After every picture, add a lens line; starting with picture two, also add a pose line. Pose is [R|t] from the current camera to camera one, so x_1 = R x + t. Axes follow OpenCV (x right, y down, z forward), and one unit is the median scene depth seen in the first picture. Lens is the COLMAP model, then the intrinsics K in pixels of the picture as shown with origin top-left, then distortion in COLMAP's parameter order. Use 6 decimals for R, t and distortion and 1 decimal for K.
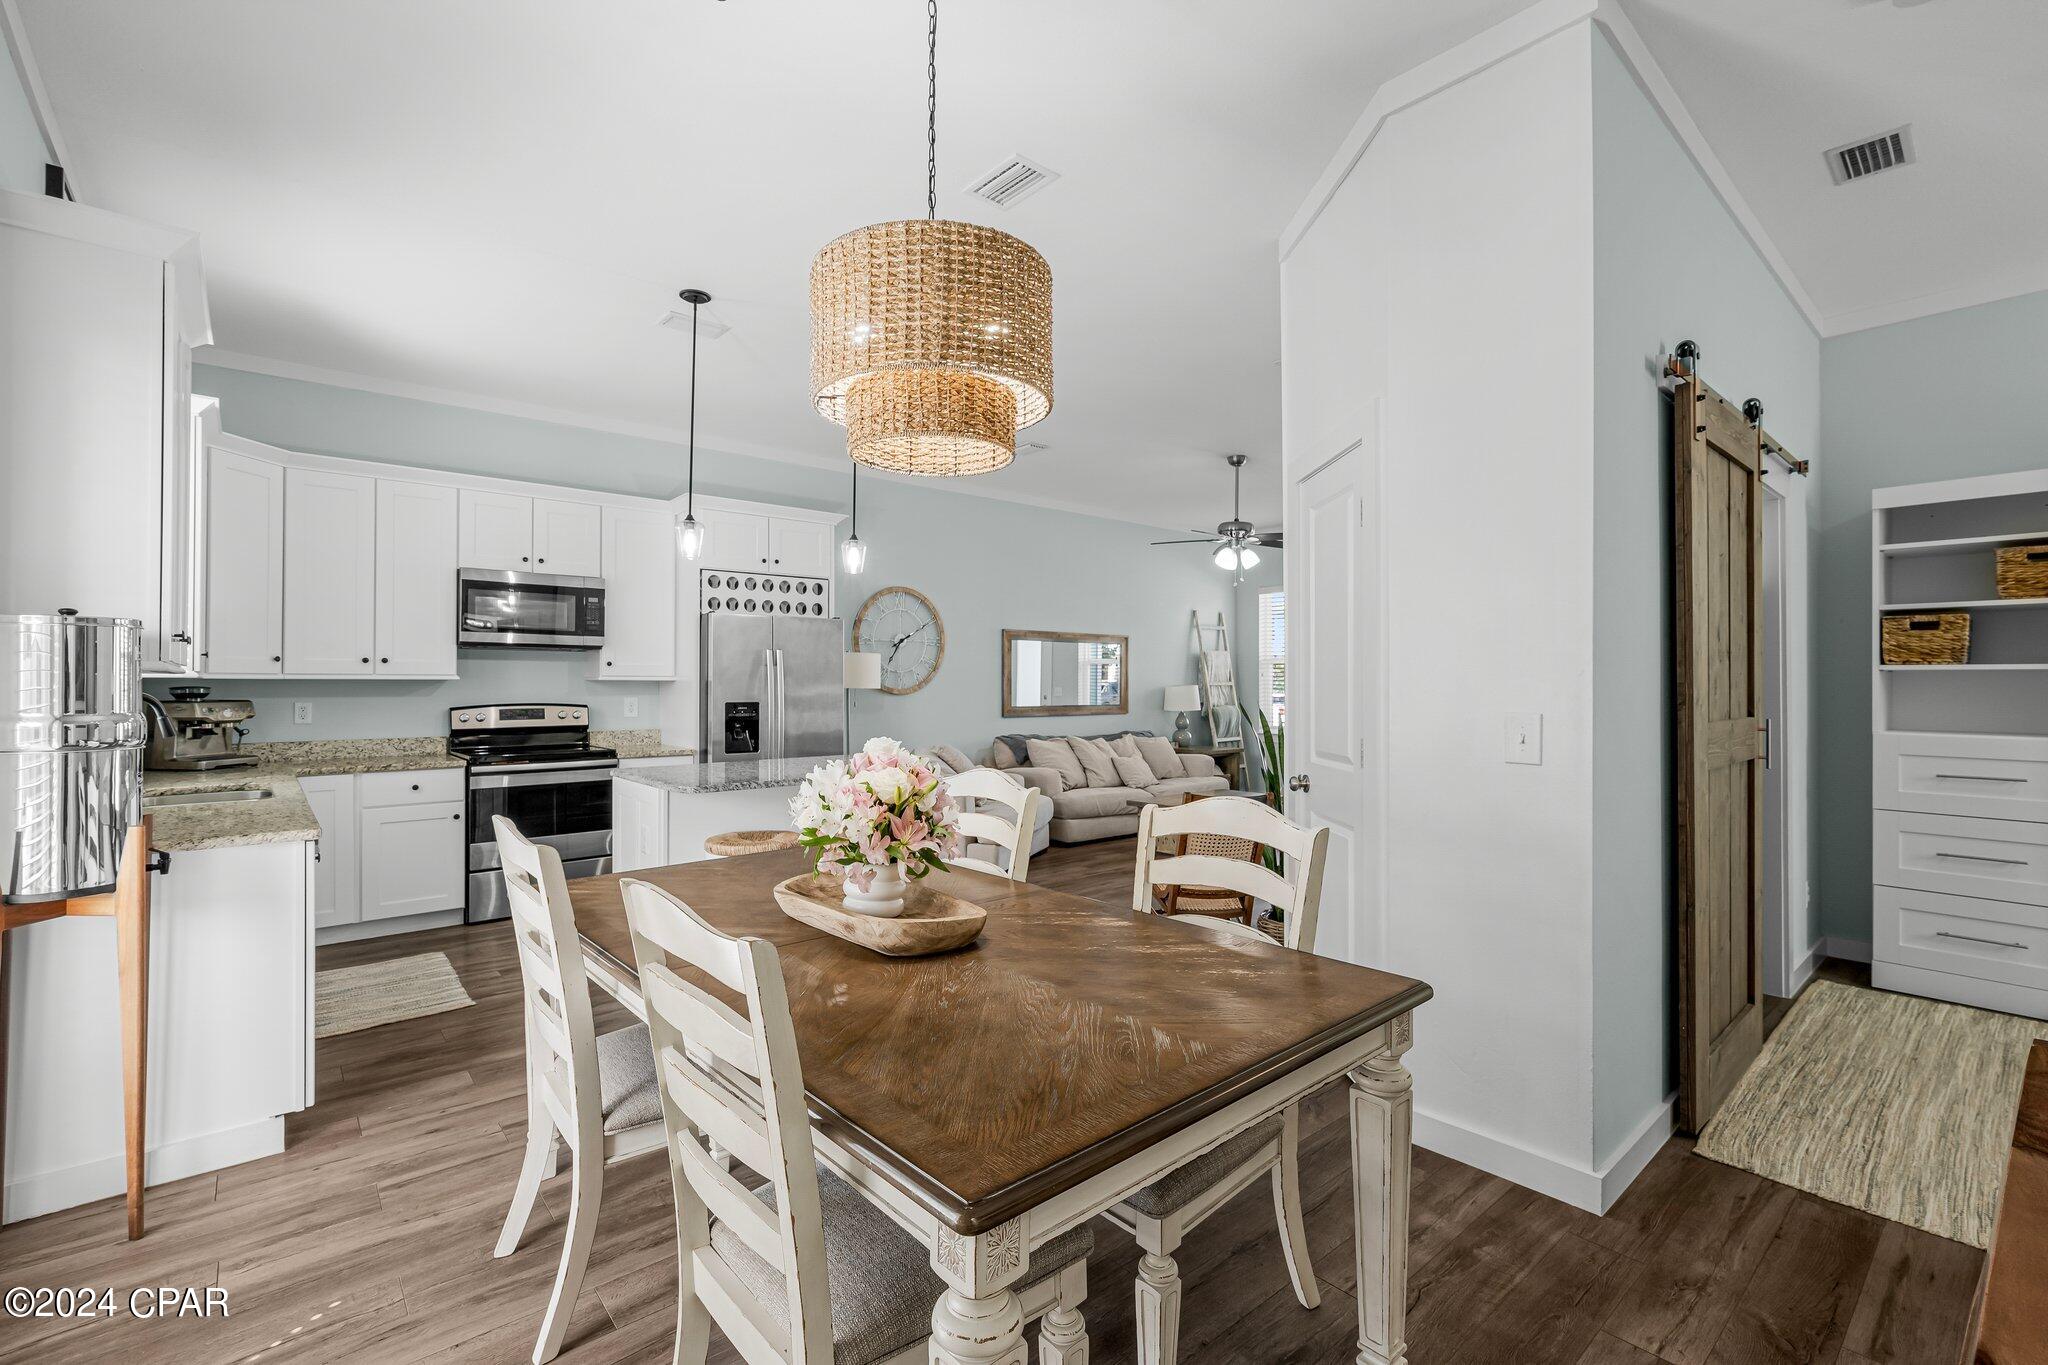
lens RADIAL K [[900.8, 0, 1022.6], [0, 900.8, 673.7], [0, 0, 1]] dist [0.000450, 0.000149]
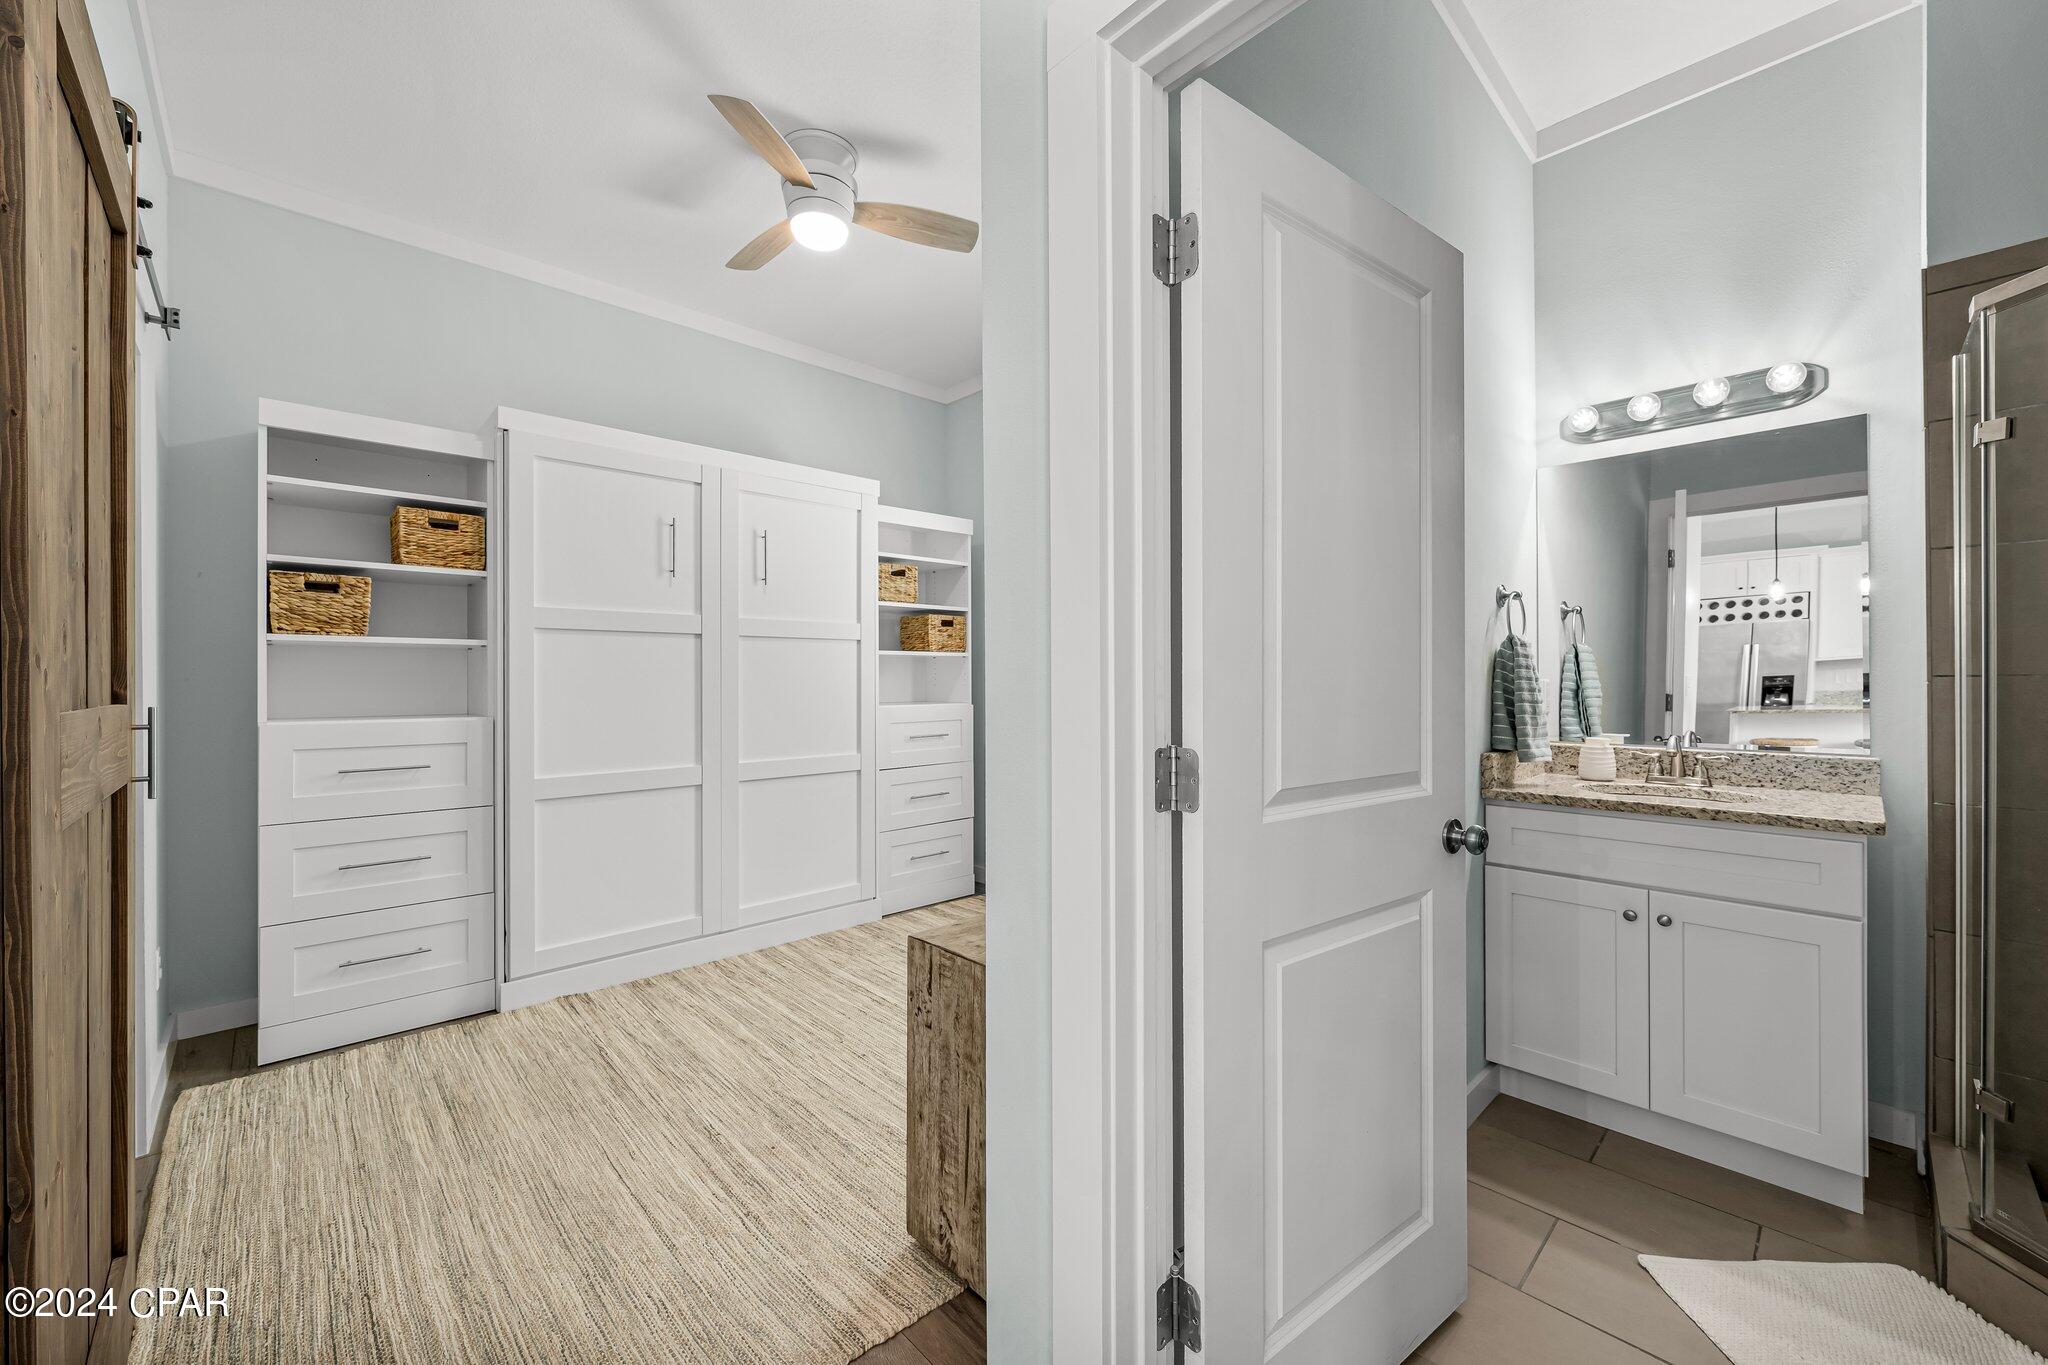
lens RADIAL K [[799.7, 0, 1022.1], [0, 799.7, 678.4], [0, 0, 1]] dist [0.000607, 0.000240]
pose [[-0.036159, -0.001734, 0.999345, 0.268661], [-0.007599, 0.999970, 0.001460, 0.023267], [-0.999317, -0.007542, -0.036171, 0.408239]]
